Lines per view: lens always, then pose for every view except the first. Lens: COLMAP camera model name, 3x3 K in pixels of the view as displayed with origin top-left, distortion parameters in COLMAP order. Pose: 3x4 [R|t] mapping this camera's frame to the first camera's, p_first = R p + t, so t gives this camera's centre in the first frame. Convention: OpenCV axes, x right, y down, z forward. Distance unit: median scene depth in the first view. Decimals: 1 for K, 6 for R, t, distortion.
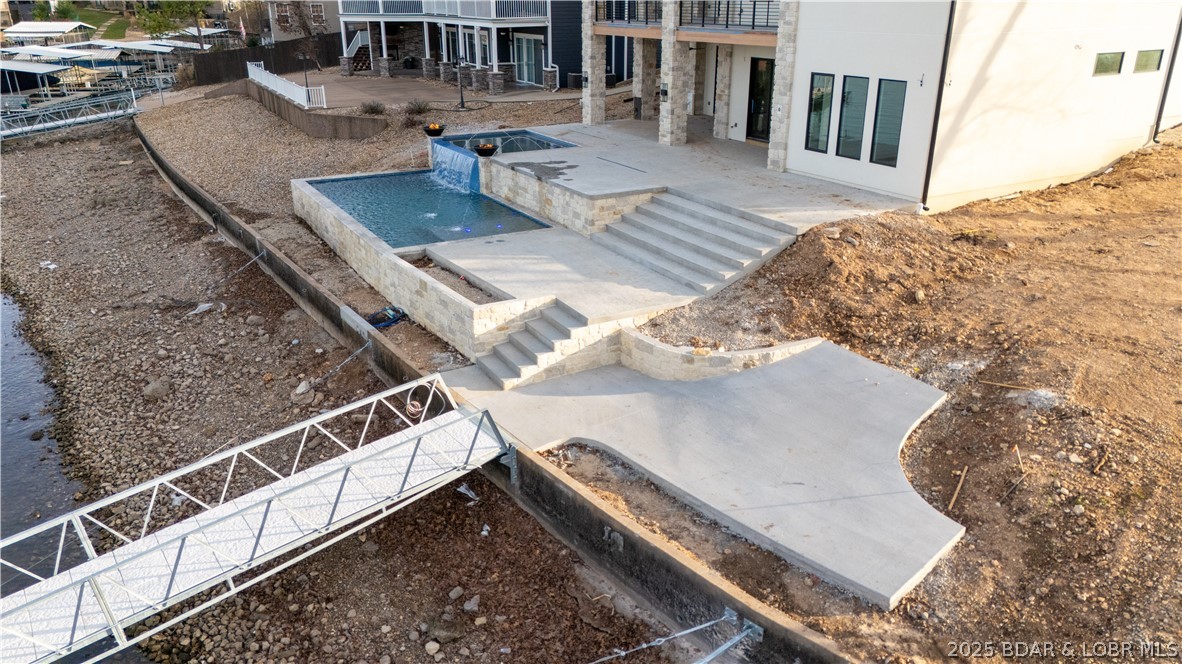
lens RADIAL K [[862.1, 0, 593.5], [0, 862.1, 333.6], [0, 0, 1]] dist [0.095459, -0.093253]
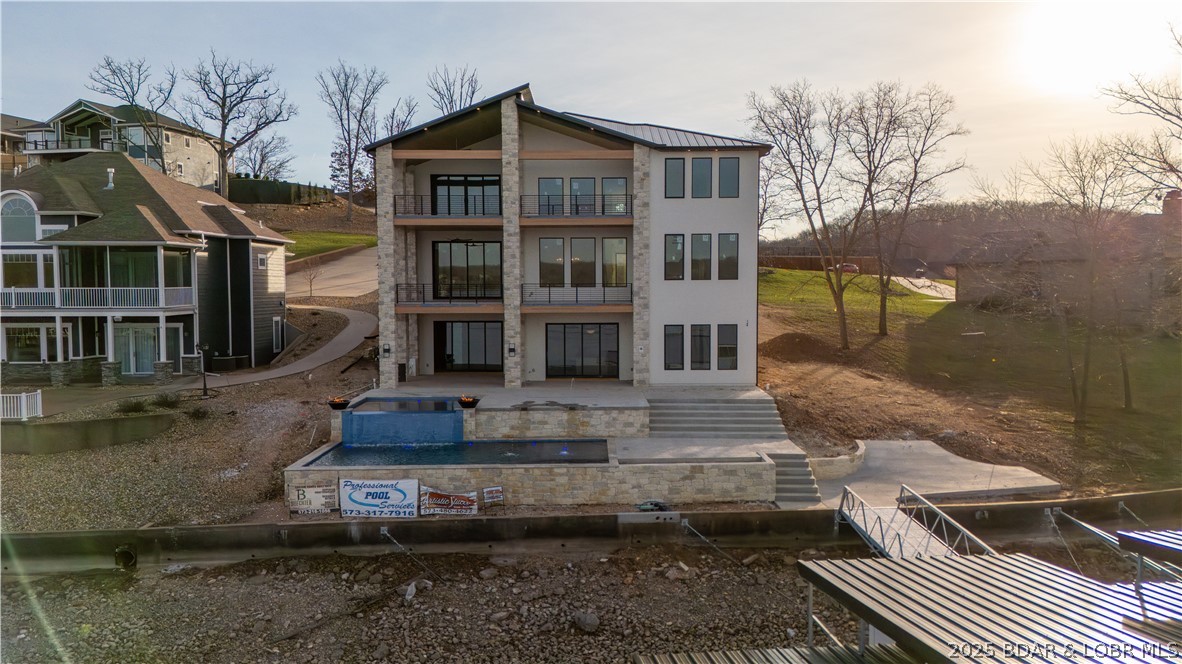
lens RADIAL K [[862.1, 0, 593.5], [0, 862.1, 333.6], [0, 0, 1]] dist [0.095459, -0.093253]
pose [[0.488816, -0.046322, 0.871156, -1.451764], [0.320274, 0.938389, -0.129813, -0.130198], [-0.811470, 0.342463, 0.473535, 0.385126]]
